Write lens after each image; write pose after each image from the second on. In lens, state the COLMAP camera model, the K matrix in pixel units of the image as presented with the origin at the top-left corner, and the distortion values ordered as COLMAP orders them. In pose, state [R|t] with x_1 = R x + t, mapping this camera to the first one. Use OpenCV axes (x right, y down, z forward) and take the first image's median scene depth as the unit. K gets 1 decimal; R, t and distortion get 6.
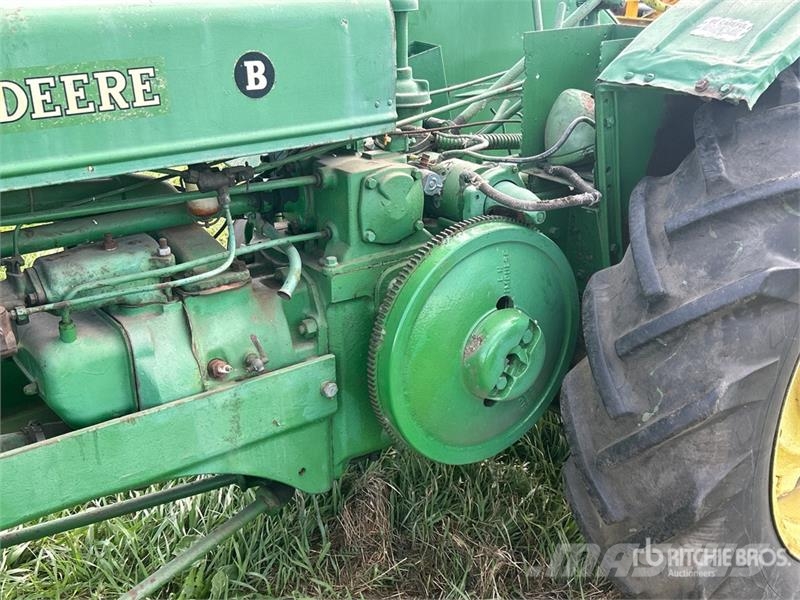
lens RADIAL K [[918.2, 0, 397.2], [0, 918.2, 301.5], [0, 0, 1]] dist [0.043992, 0.000000]
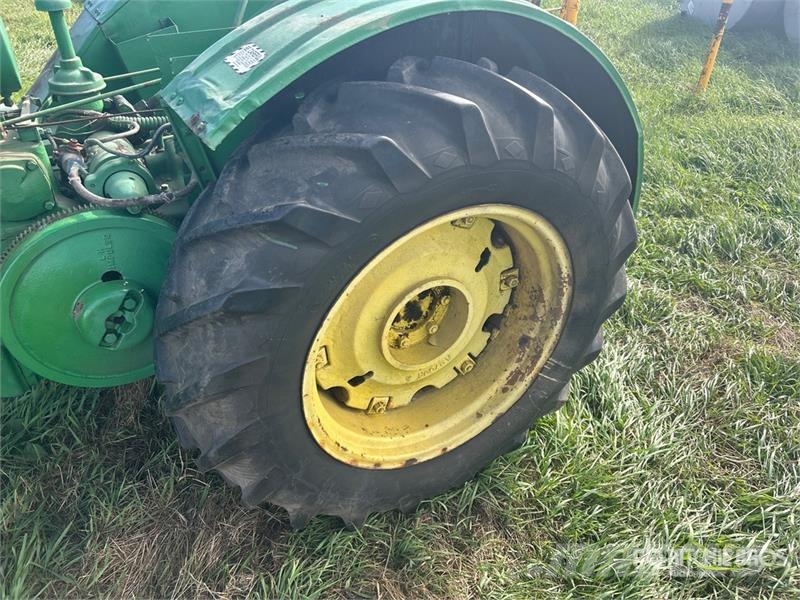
lens RADIAL K [[602.9, 0, 403.1], [0, 602.9, 302.0], [0, 0, 1]] dist [0.041961, -0.050741]
pose [[0.994127, 0.076765, -0.076284, 0.615294], [-0.055427, 0.966570, 0.250340, -0.204977], [0.092951, -0.244642, 0.965148, 0.252788]]
